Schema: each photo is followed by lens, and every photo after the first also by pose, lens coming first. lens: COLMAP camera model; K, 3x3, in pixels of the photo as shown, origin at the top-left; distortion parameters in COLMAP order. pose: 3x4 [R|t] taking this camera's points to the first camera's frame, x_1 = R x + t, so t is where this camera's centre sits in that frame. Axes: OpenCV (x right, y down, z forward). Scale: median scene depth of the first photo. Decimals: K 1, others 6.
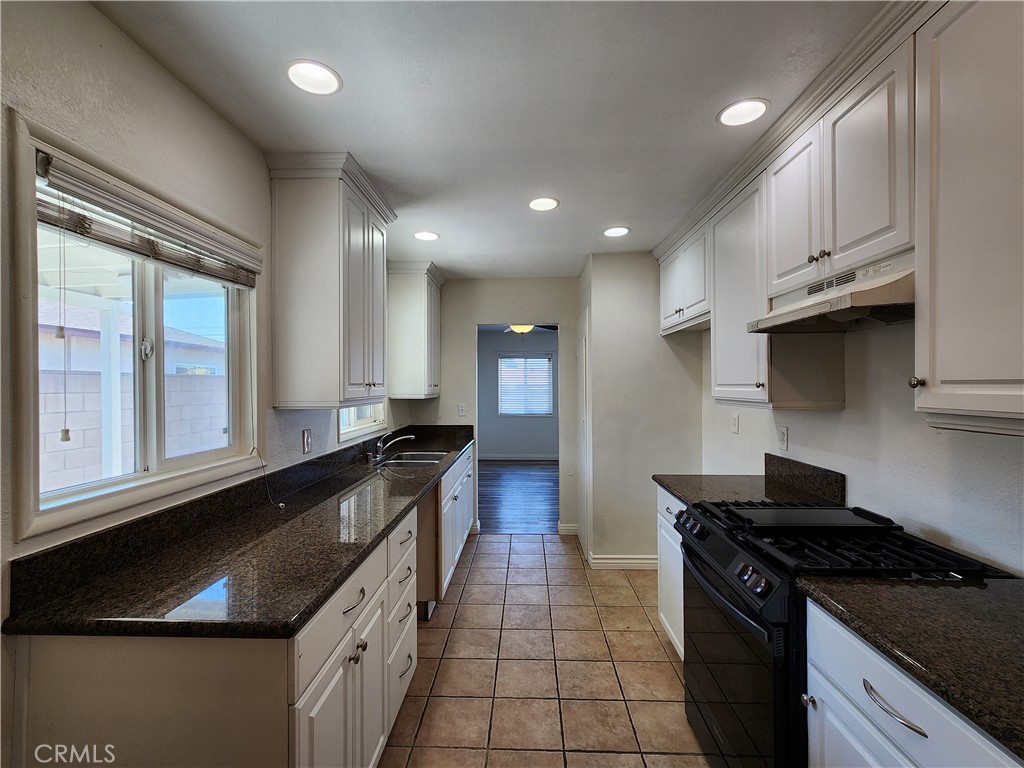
lens RADIAL K [[420.0, 0, 514.8], [0, 420.0, 383.9], [0, 0, 1]] dist [-0.000076, 0.000086]
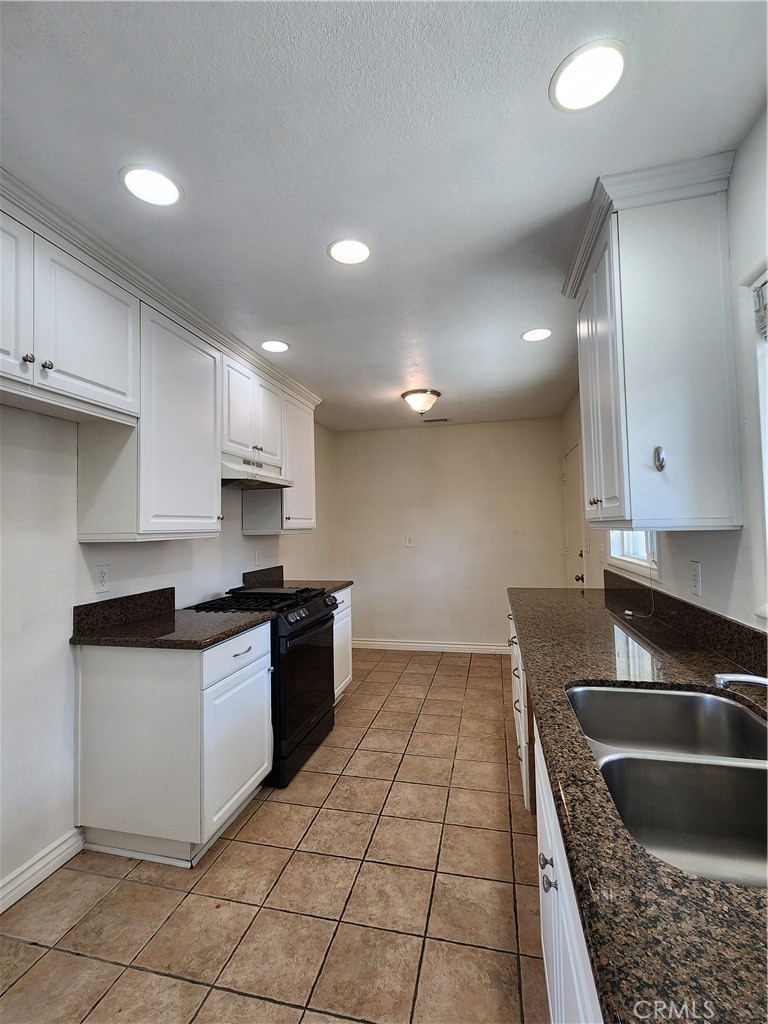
lens RADIAL K [[420.0, 0, 391.6], [0, 420.0, 511.4], [0, 0, 1]] dist [-0.000076, 0.000086]
pose [[-0.978496, 0.035765, 0.203140, -0.155643], [0.028597, 0.998864, -0.038114, 0.043591], [-0.204272, -0.031485, -0.978408, 1.992737]]
